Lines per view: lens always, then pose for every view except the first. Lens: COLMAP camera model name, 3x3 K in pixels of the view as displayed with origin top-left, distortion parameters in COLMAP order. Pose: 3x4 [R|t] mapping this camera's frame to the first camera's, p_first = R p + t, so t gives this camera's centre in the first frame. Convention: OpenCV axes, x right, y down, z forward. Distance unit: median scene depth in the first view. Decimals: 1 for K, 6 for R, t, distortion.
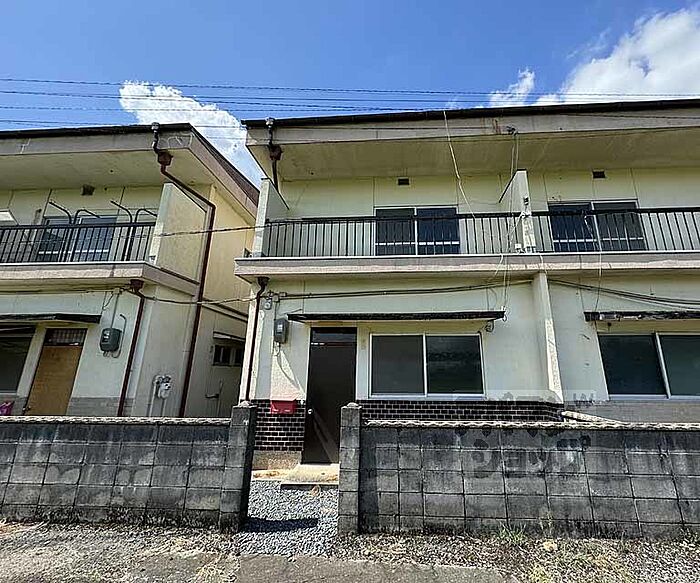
lens RADIAL K [[282.7, 0, 378.9], [0, 282.7, 300.0], [0, 0, 1]] dist [-0.002083, 0.000075]
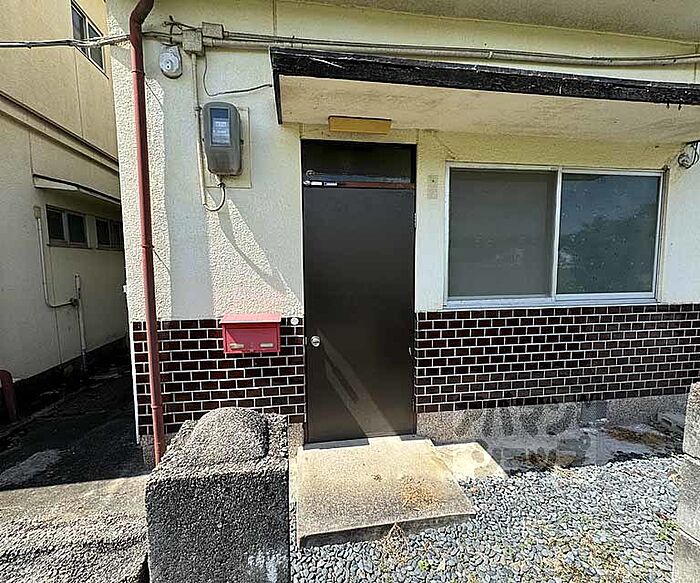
lens RADIAL K [[293.3, 0, 337.9], [0, 293.3, 297.0], [0, 0, 1]] dist [0.002646, 0.000369]
pose [[0.982085, -0.029415, 0.186131, -0.283653], [-0.028556, 0.953104, 0.301292, 0.186060], [-0.186264, -0.301209, 0.935189, 0.572684]]
